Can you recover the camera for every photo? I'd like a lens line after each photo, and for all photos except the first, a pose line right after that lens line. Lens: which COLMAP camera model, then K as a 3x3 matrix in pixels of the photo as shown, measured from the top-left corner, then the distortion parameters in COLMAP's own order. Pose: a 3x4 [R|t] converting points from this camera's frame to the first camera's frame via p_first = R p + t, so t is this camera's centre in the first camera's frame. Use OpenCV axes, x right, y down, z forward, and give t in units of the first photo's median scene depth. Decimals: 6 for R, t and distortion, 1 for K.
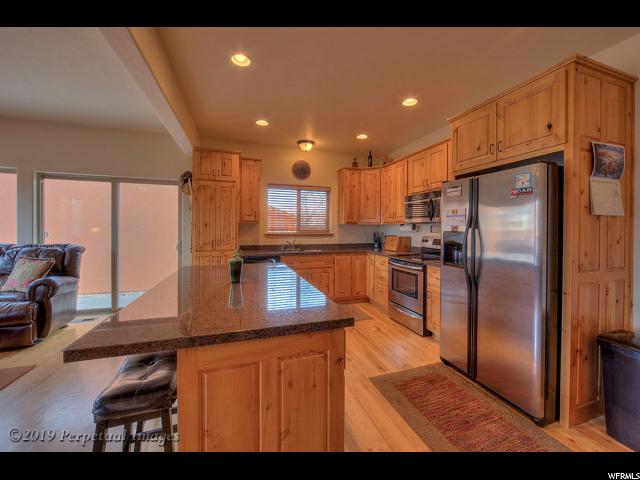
lens RADIAL K [[262.6, 0, 334.0], [0, 262.6, 229.6], [0, 0, 1]] dist [-0.002131, 0.000023]
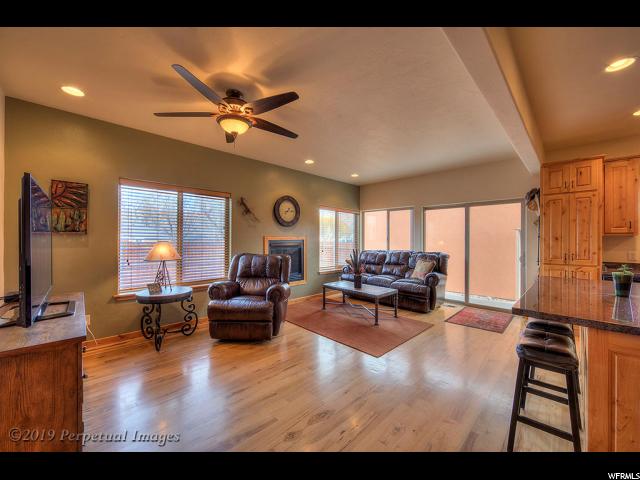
lens RADIAL K [[252.2, 0, 318.5], [0, 252.2, 239.4], [0, 0, 1]] dist [-0.005467, 0.000267]
pose [[0.413996, -0.008335, -0.910241, 0.007038], [-0.004676, 0.999925, -0.011282, 0.000385], [0.910267, 0.008927, 0.413926, -0.215027]]
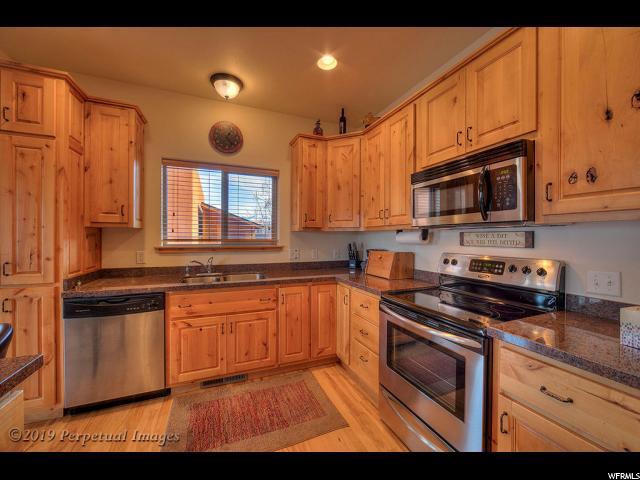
lens RADIAL K [[252.2, 0, 318.5], [0, 252.2, 239.4], [0, 0, 1]] dist [-0.005467, 0.000267]
pose [[0.999276, 0.000341, 0.038040, 0.075960], [-0.000469, 0.999994, 0.003357, -0.002581], [-0.038039, -0.003372, 0.999271, 0.536257]]
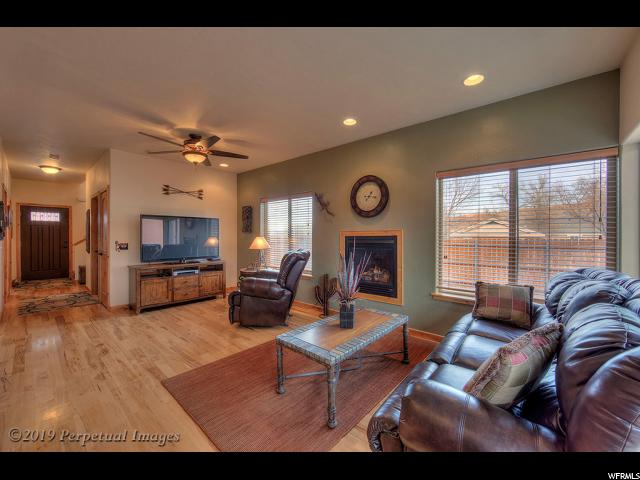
lens RADIAL K [[254.8, 0, 320.4], [0, 254.8, 236.2], [0, 0, 1]] dist [-0.002117, 0.000057]
pose [[-0.870864, -0.009628, -0.491430, -0.637307], [-0.012838, 0.999913, 0.003160, -0.010530], [0.491357, 0.009061, -0.870911, 0.976368]]
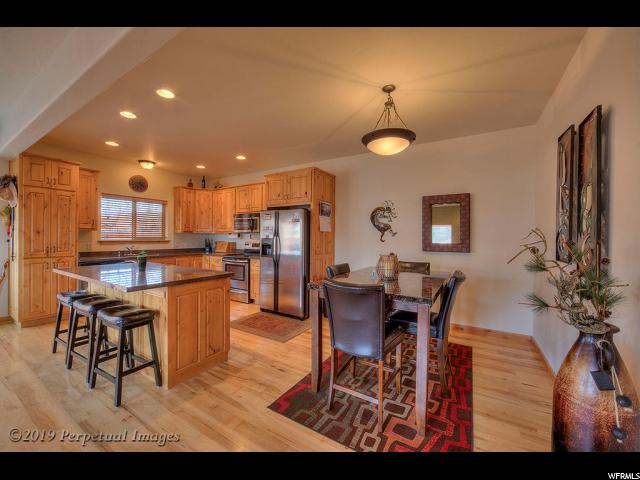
lens RADIAL K [[252.2, 0, 318.5], [0, 252.2, 239.4], [0, 0, 1]] dist [-0.005467, 0.000267]
pose [[0.786288, -0.002595, 0.617854, -0.228741], [-0.002771, 0.999966, 0.007726, 0.000326], [-0.617853, -0.007787, 0.786255, -0.399320]]
